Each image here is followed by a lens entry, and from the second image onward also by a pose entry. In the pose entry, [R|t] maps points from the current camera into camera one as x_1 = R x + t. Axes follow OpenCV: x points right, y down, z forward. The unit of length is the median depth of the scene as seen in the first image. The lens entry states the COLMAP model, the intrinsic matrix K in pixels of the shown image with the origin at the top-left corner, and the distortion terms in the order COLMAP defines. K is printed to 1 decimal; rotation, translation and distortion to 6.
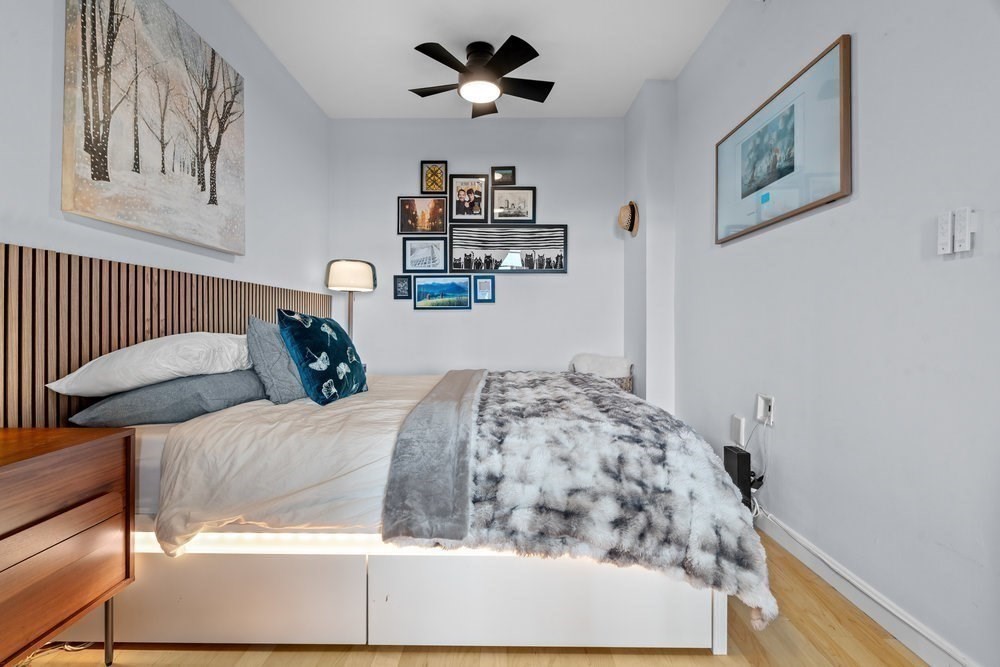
lens RADIAL K [[455.1, 0, 500.0], [0, 455.1, 325.7], [0, 0, 1]] dist [-0.012949, 0.003719]
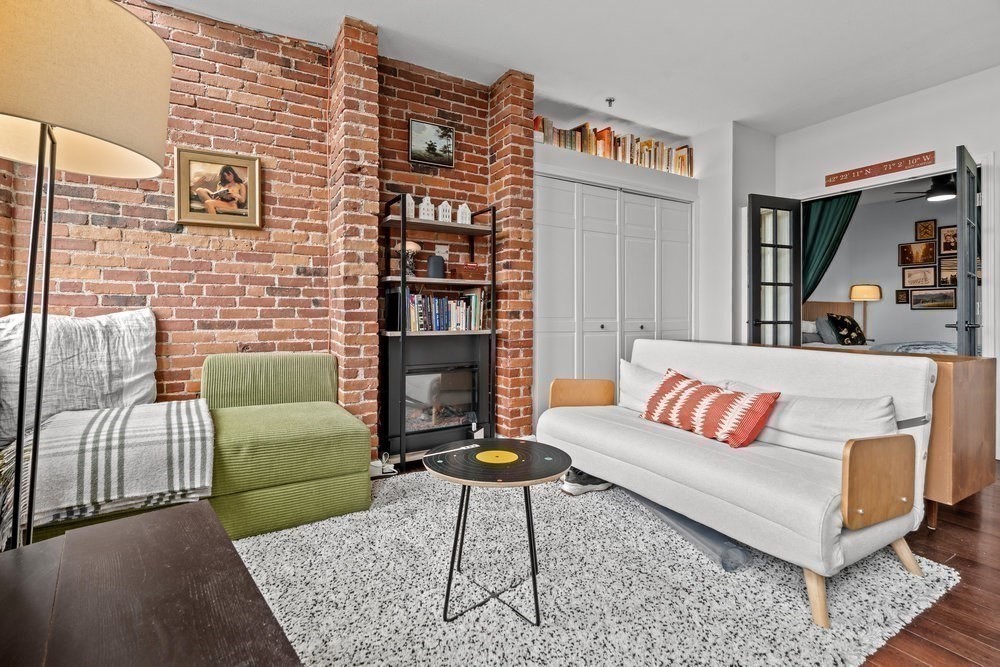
lens RADIAL K [[455.1, 0, 497.1], [0, 455.1, 314.3], [0, 0, 1]] dist [-0.012949, 0.003719]
pose [[0.500656, -0.002046, -0.865644, 0.852202], [-0.006650, 0.999959, -0.006210, 0.003403], [0.865621, 0.008866, 0.500621, -2.023079]]
